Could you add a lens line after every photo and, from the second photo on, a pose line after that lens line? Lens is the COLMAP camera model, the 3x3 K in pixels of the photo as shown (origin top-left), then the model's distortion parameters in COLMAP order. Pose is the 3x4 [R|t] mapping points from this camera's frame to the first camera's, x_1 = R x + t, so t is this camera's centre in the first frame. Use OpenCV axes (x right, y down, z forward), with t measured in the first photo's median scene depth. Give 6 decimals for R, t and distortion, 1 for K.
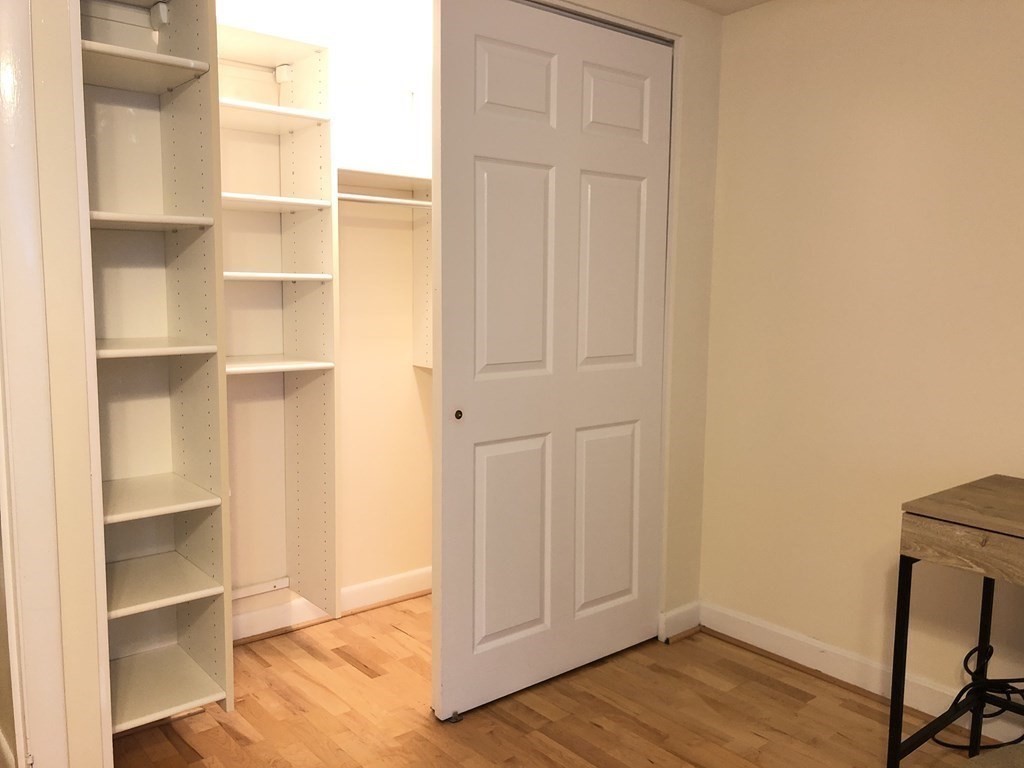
lens RADIAL K [[837.5, 0, 510.8], [0, 837.5, 383.8], [0, 0, 1]] dist [-0.004314, -0.008846]
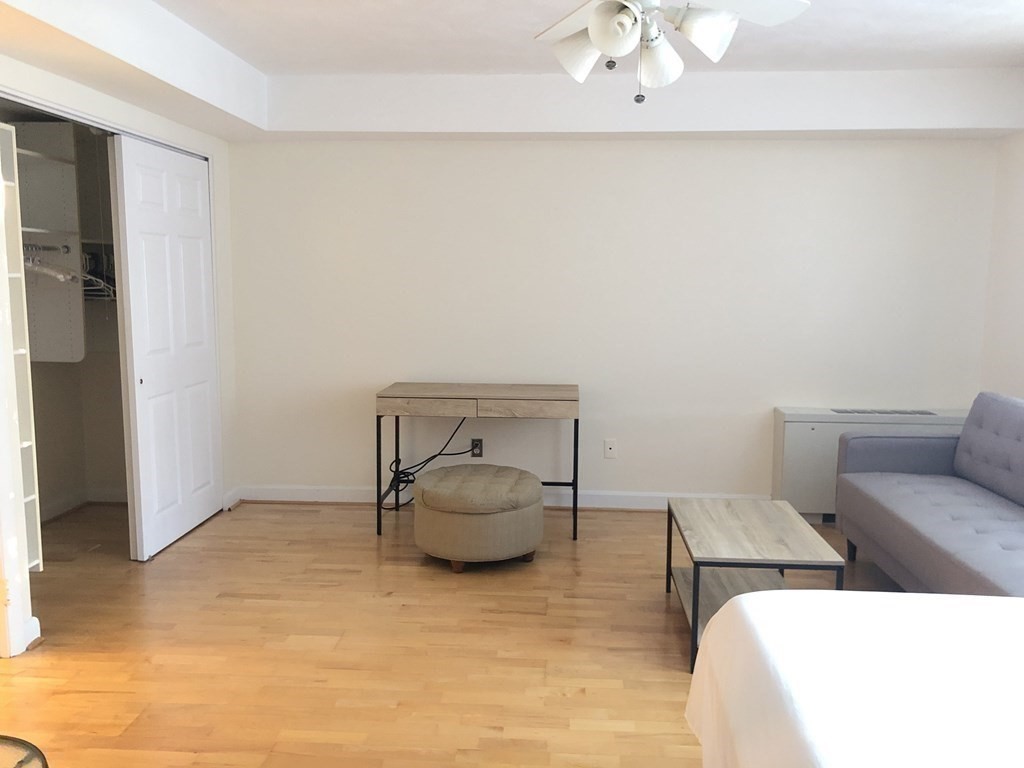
lens RADIAL K [[837.5, 0, 512.6], [0, 837.5, 383.8], [0, 0, 1]] dist [-0.004314, -0.008846]
pose [[0.688135, -0.093505, 0.719533, -0.703979], [0.080597, 0.995375, 0.052271, 0.013964], [-0.721092, 0.022023, 0.692489, -0.679850]]
